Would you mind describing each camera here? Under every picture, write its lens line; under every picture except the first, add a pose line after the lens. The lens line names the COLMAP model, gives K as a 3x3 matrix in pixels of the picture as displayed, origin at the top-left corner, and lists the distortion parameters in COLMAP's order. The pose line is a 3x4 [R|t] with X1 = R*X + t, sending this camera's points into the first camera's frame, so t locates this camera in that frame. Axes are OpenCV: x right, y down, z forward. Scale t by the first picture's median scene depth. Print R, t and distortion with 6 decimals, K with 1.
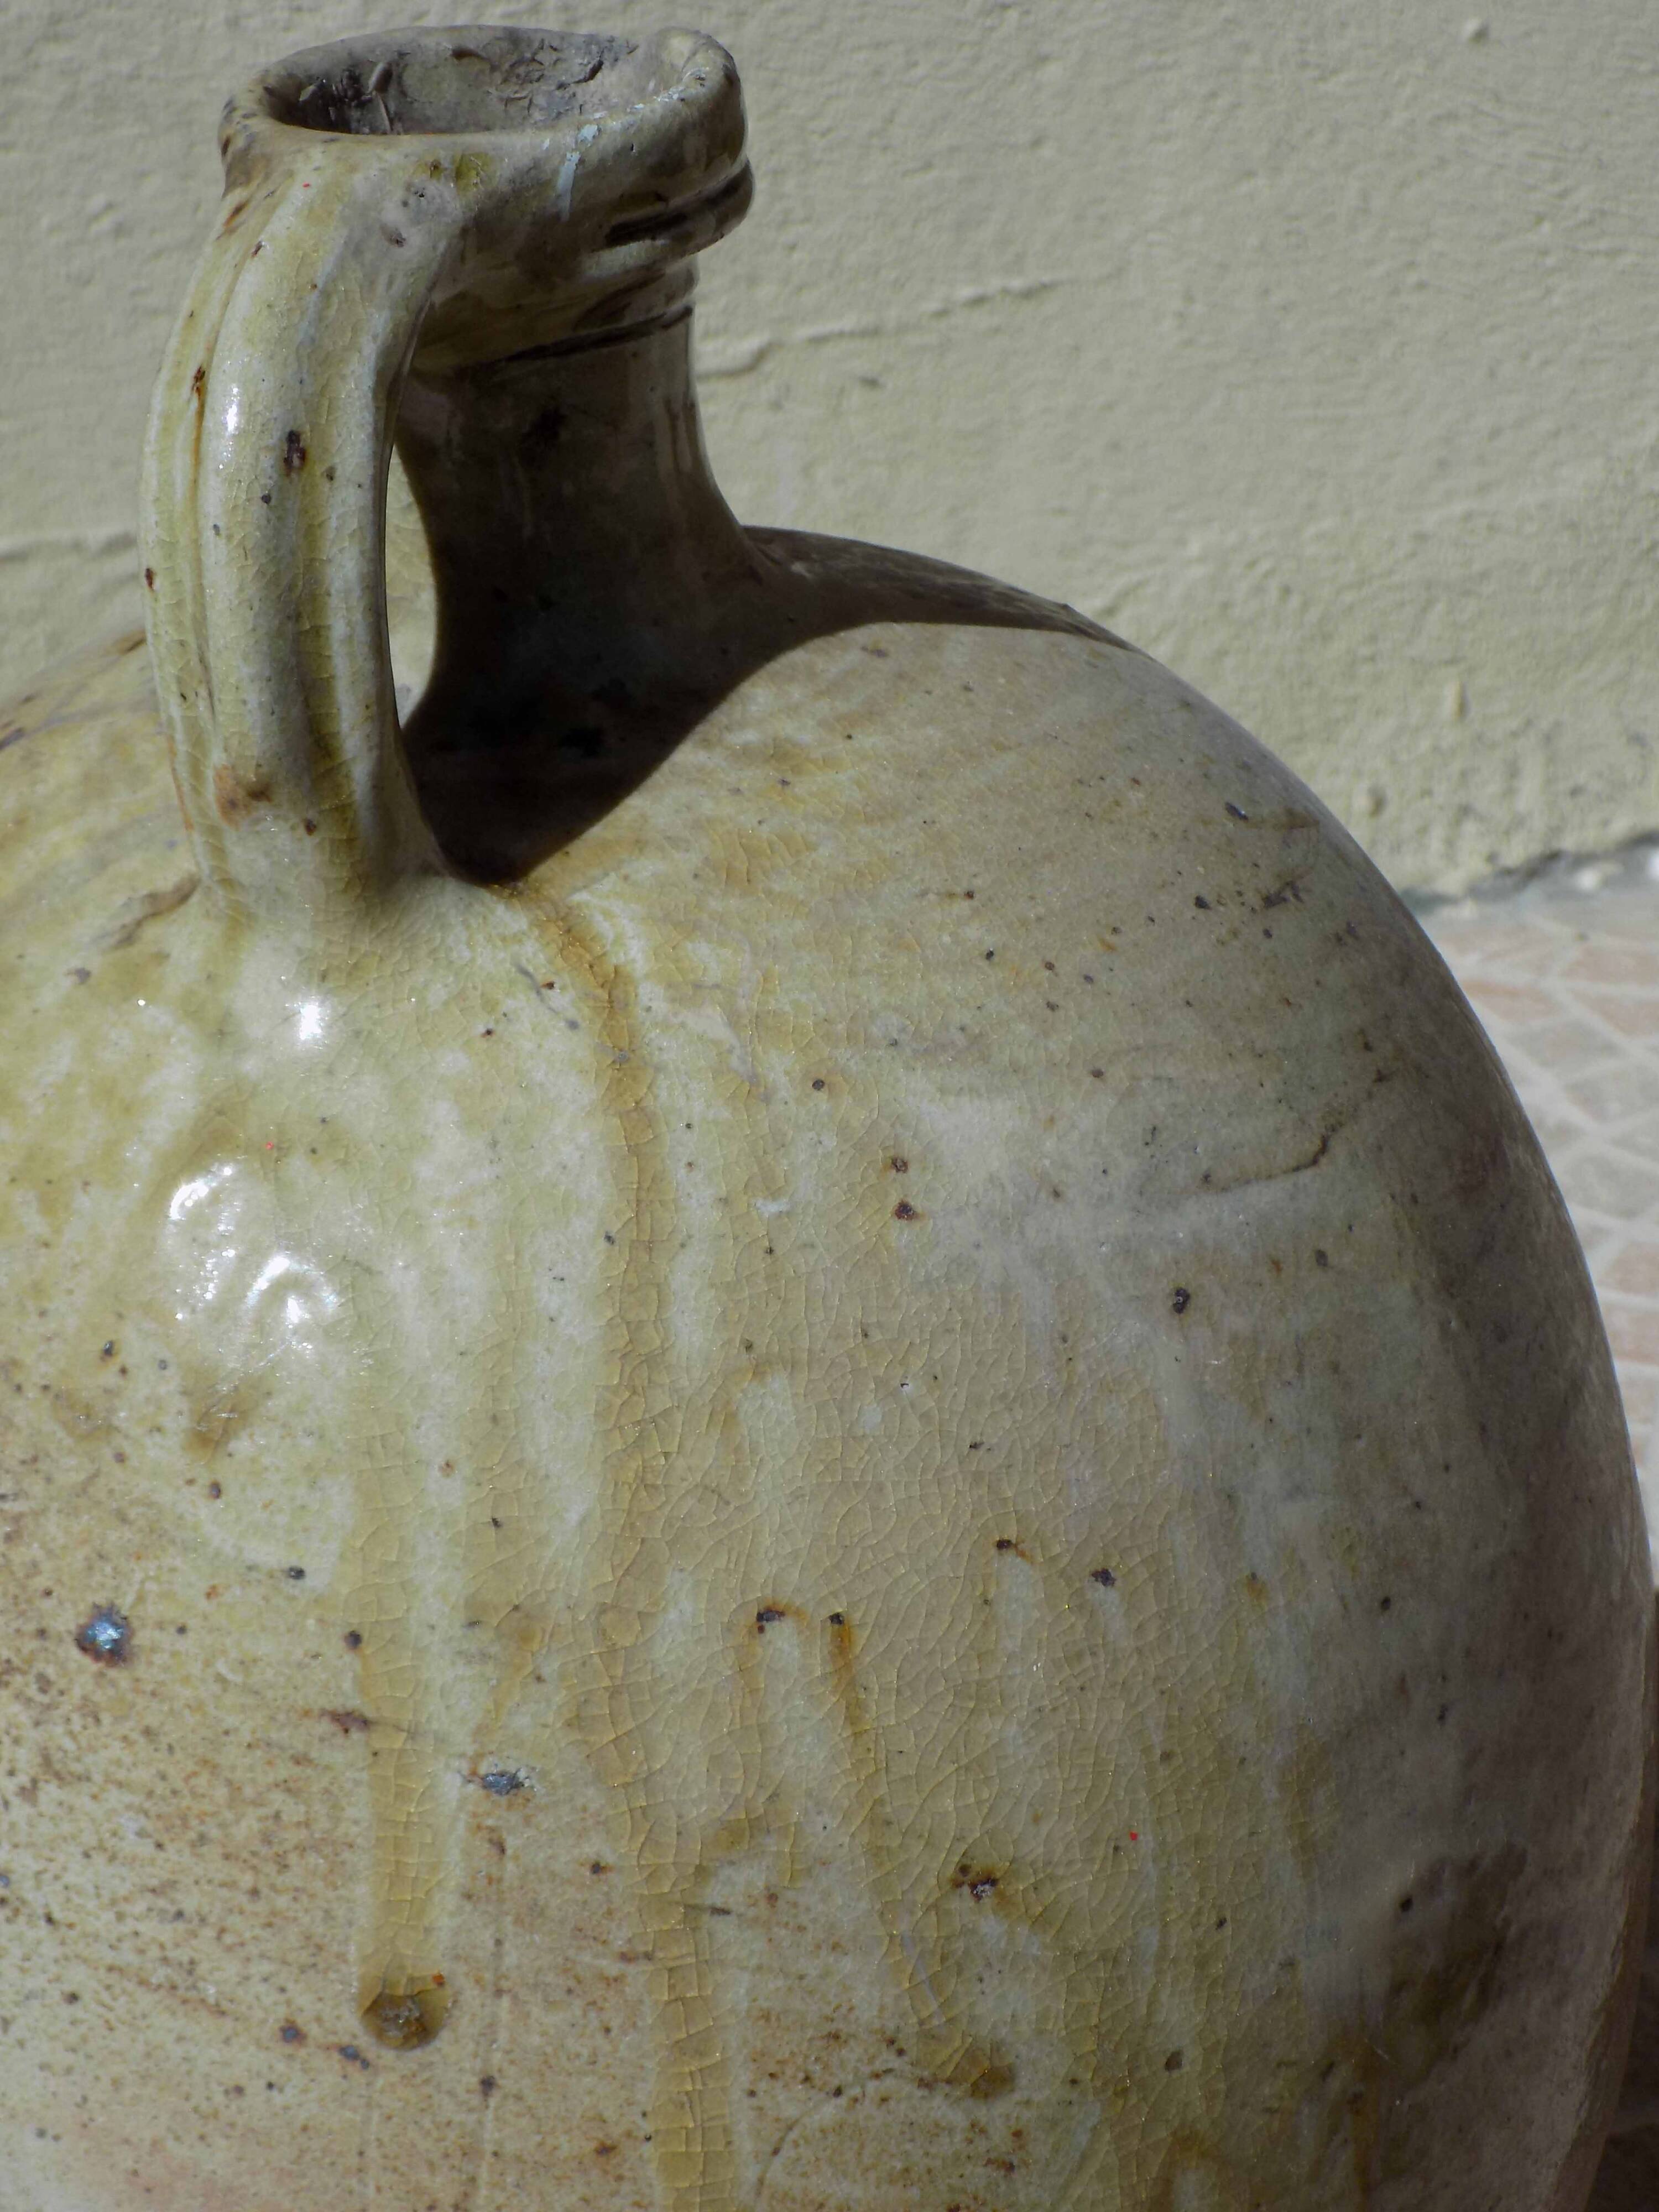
lens RADIAL K [[4500.8, 0, 711.8], [0, 4500.8, 1106.8], [0, 0, 1]] dist [-0.042508, 0.527187]
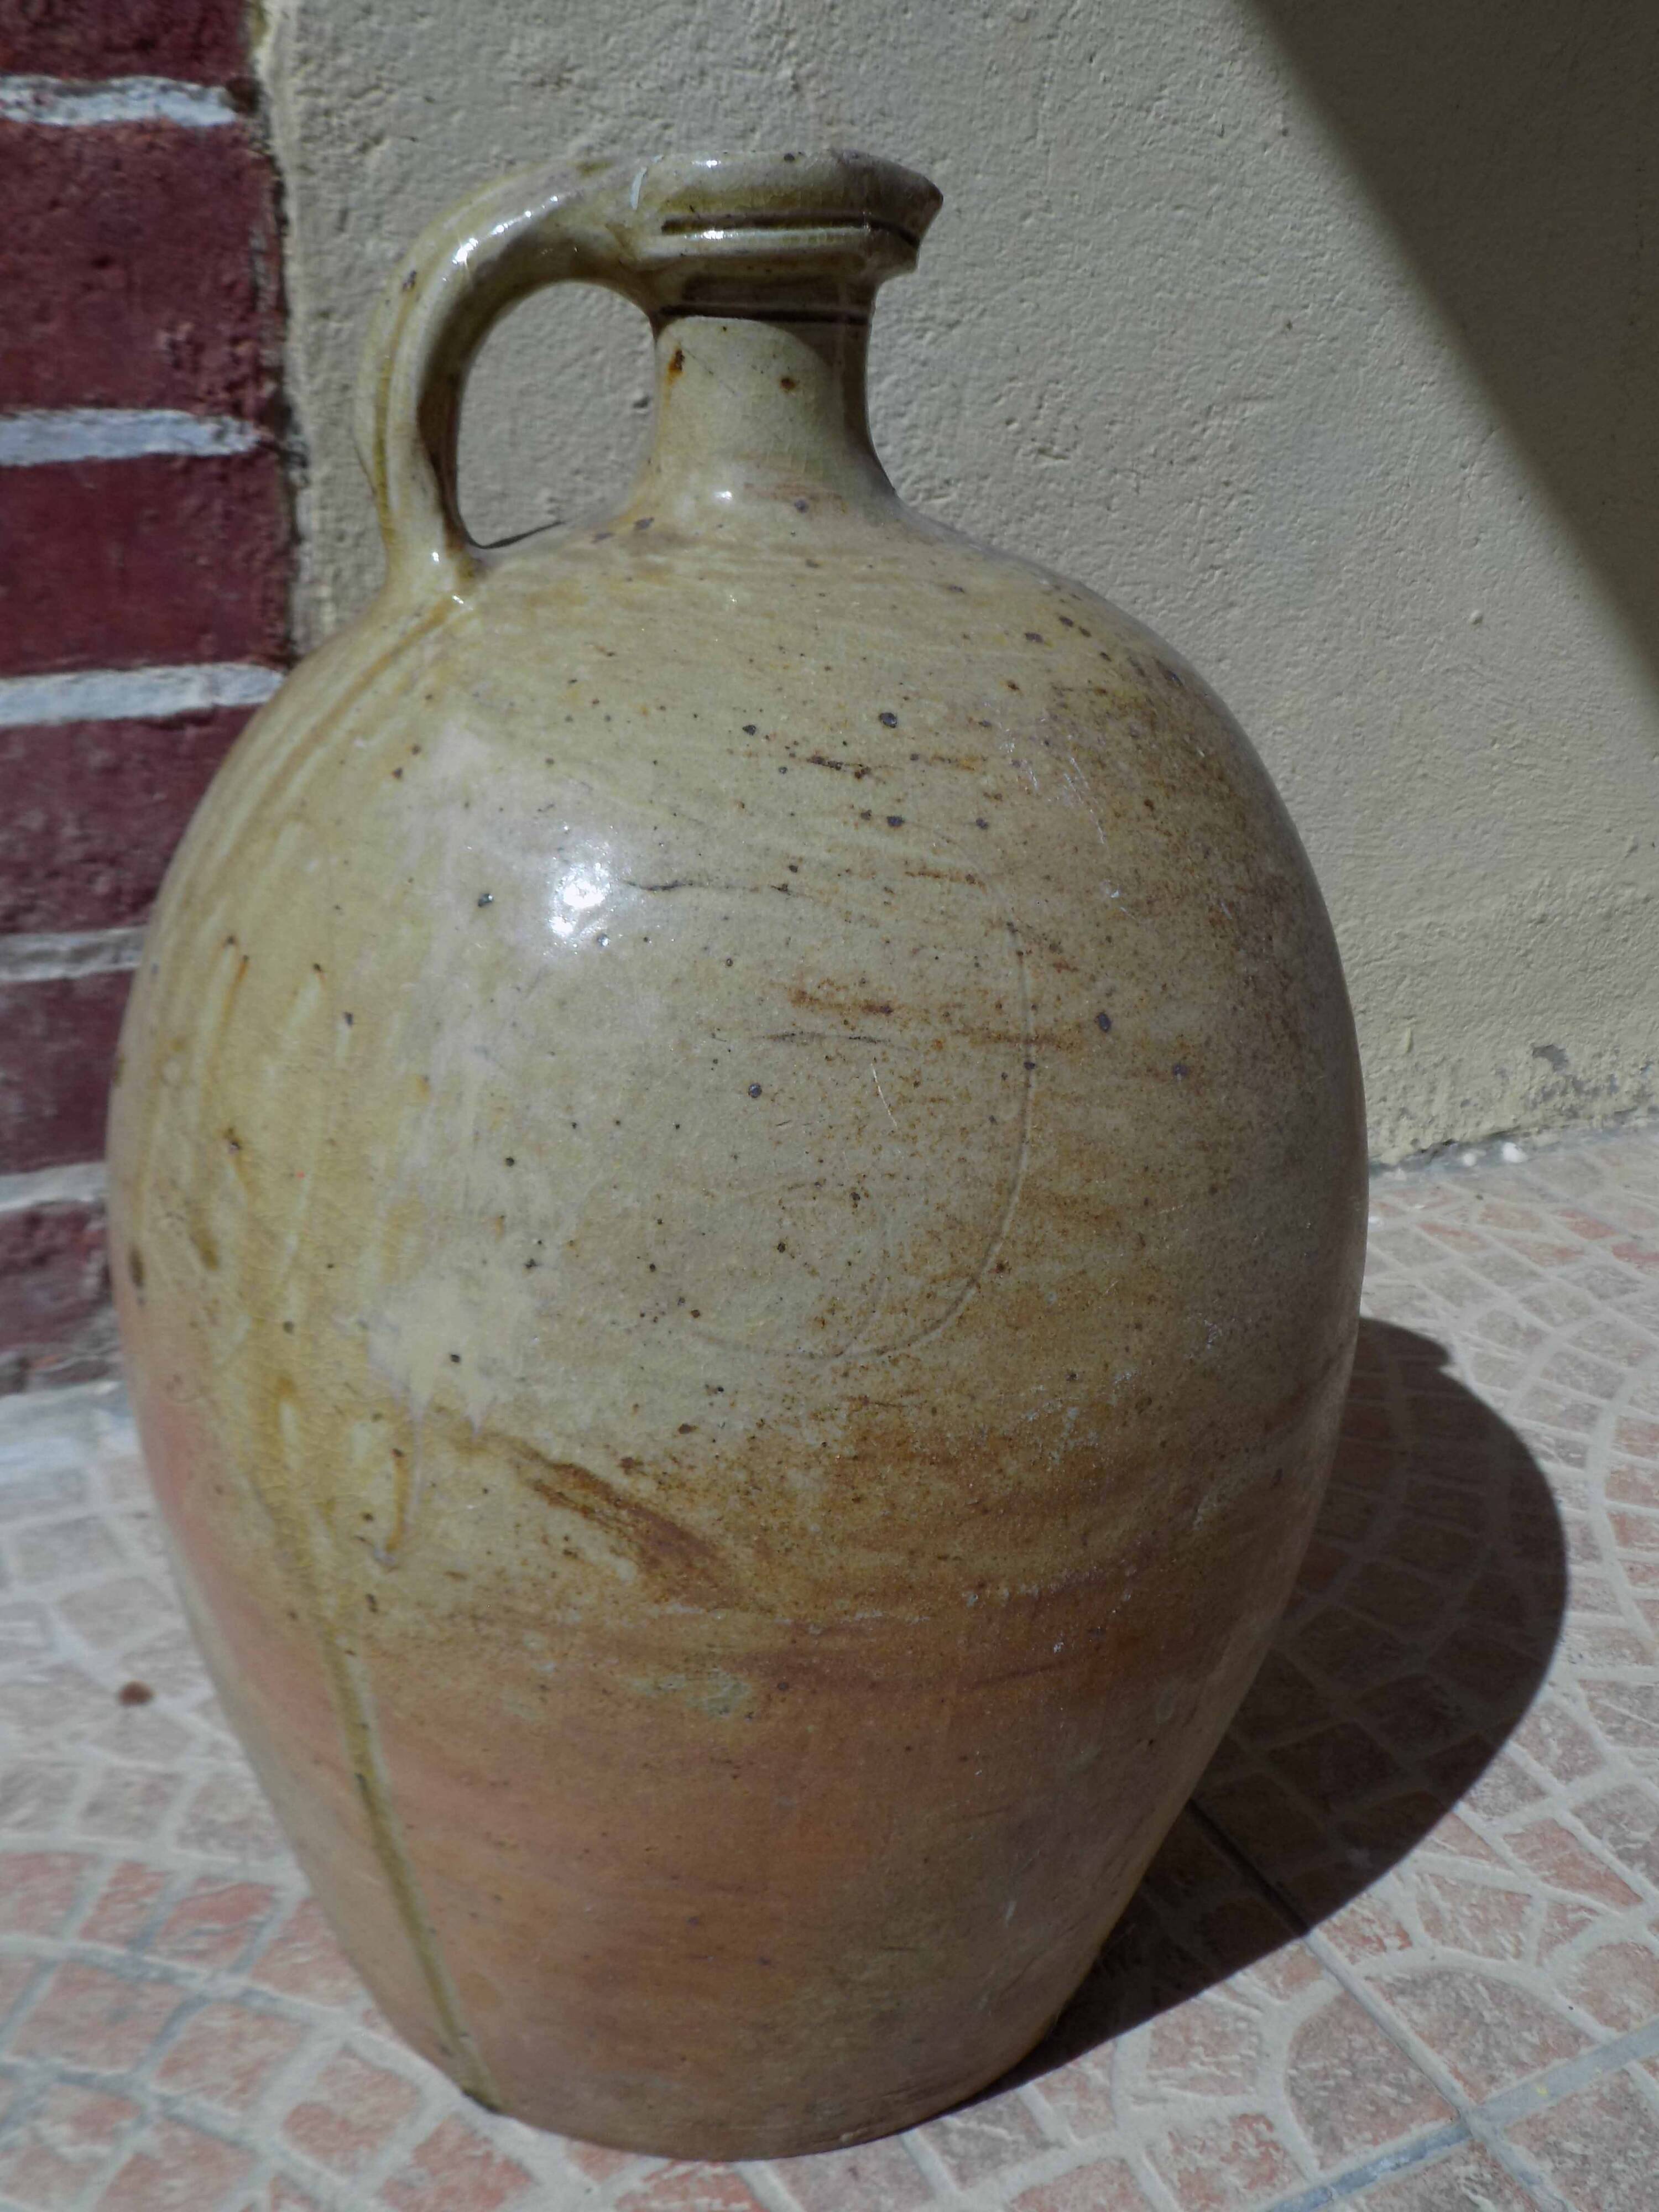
lens RADIAL K [[2254.8, 0, 826.3], [0, 2254.8, 1139.7], [0, 0, 1]] dist [-0.032028, -0.003147]
pose [[0.429647, 0.388373, -0.815212, 0.811206], [-0.446514, 0.876064, 0.182033, -0.076932], [0.784875, 0.285794, 0.549813, 0.693783]]
